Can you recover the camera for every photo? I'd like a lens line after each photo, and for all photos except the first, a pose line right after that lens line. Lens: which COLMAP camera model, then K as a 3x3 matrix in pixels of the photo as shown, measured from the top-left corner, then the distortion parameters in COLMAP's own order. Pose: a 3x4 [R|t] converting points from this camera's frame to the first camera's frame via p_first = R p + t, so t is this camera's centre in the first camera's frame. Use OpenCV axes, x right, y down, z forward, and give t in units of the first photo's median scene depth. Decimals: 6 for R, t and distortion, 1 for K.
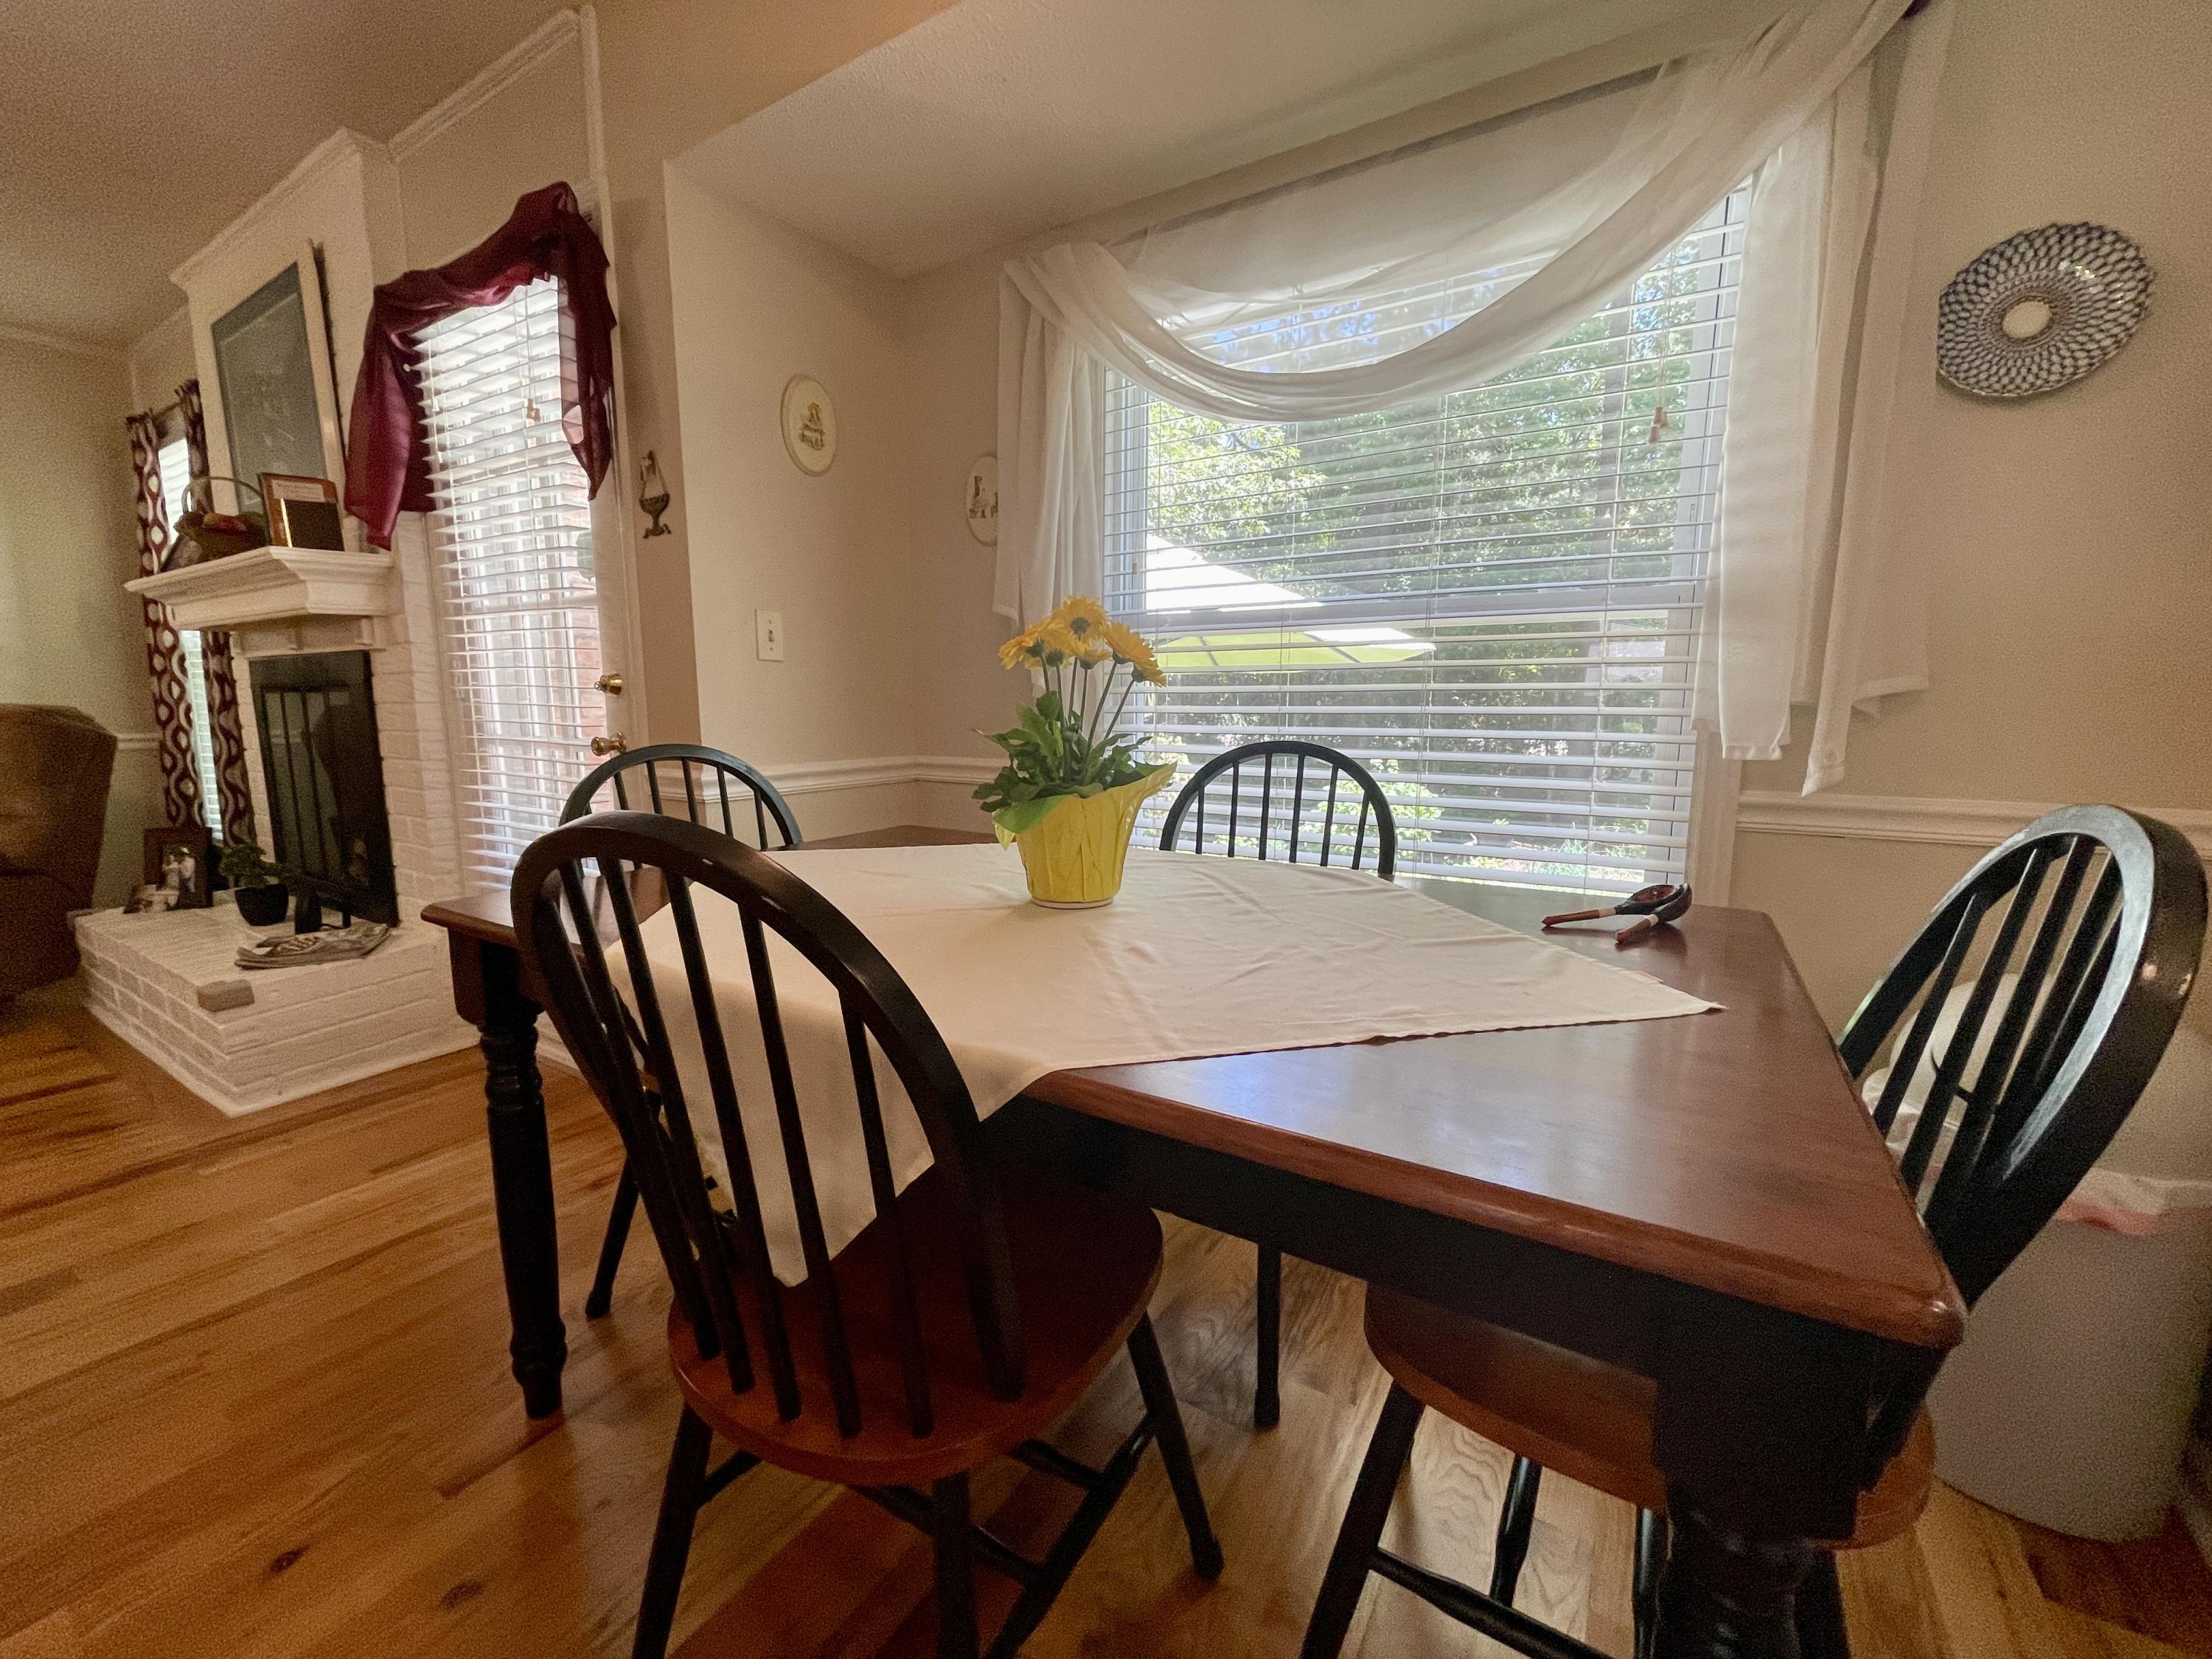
lens RADIAL K [[897.3, 0, 1104.9], [0, 897.3, 822.6], [0, 0, 1]] dist [-0.007049, -0.000367]
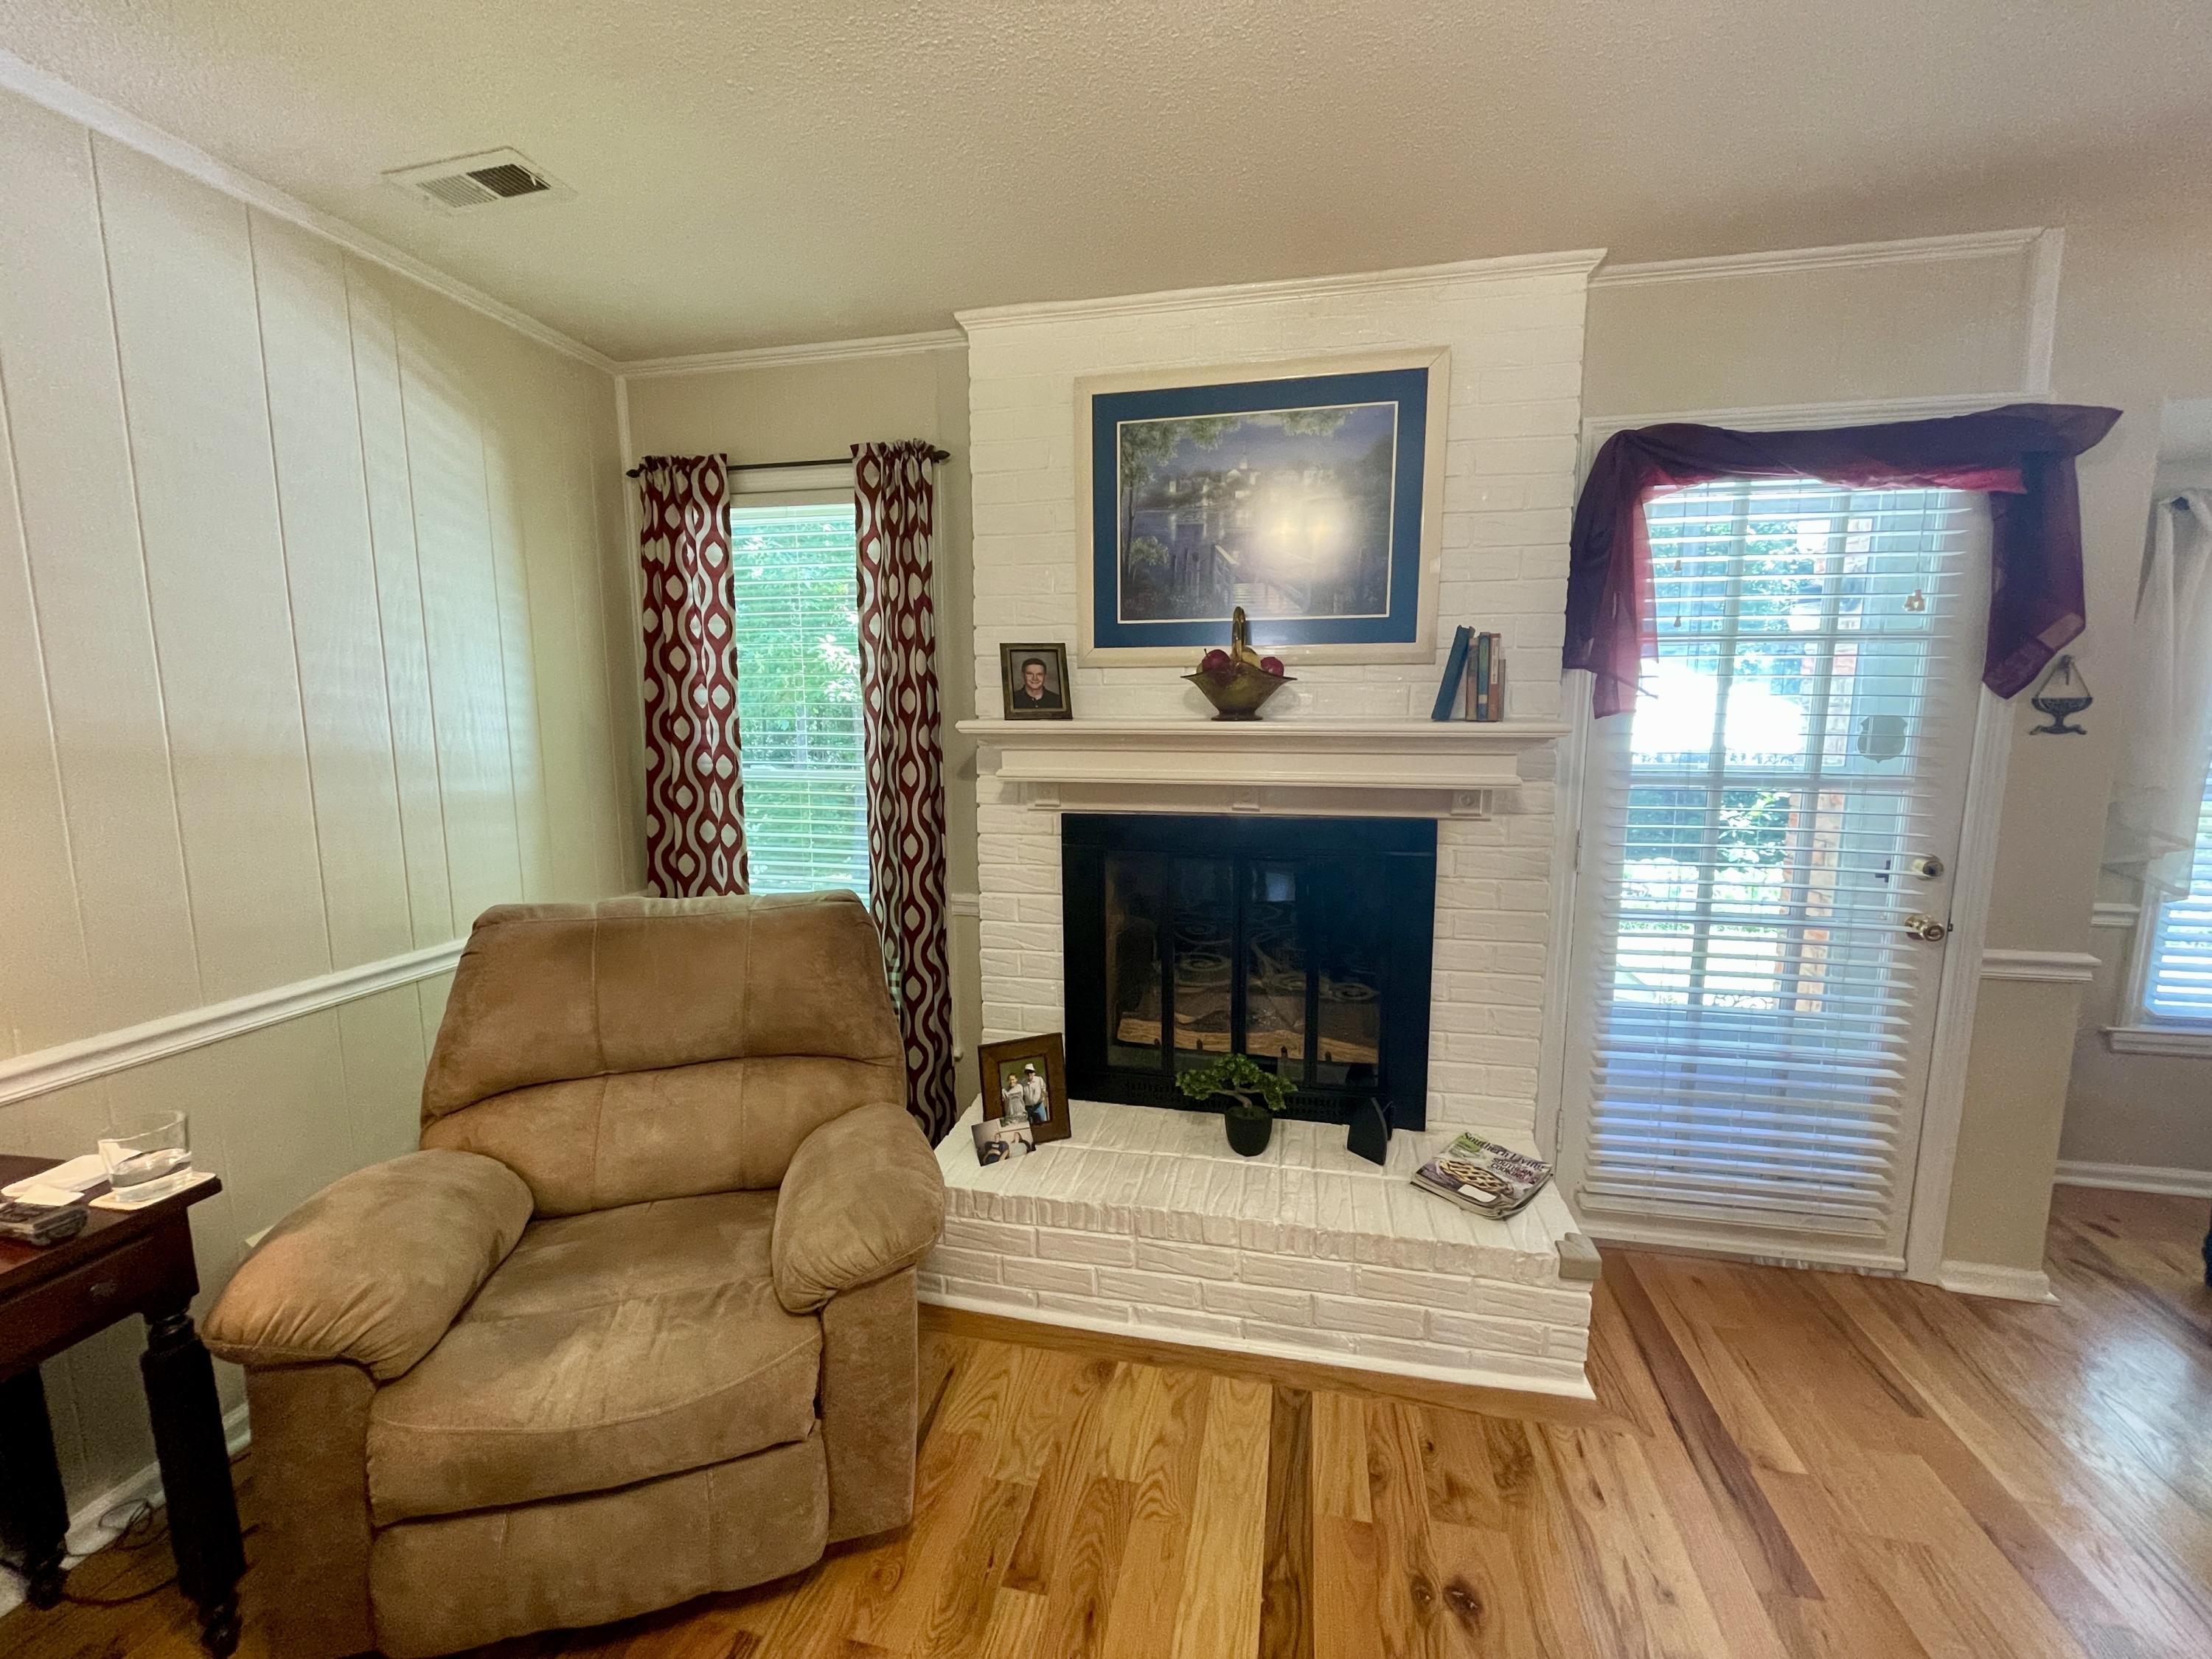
lens RADIAL K [[897.3, 0, 1113.9], [0, 897.3, 835.9], [0, 0, 1]] dist [-0.007049, -0.000367]
pose [[0.937090, -0.052497, 0.345119, -1.237325], [0.052652, 0.998573, 0.008932, -0.172311], [-0.345096, 0.009801, 0.938516, 0.255110]]
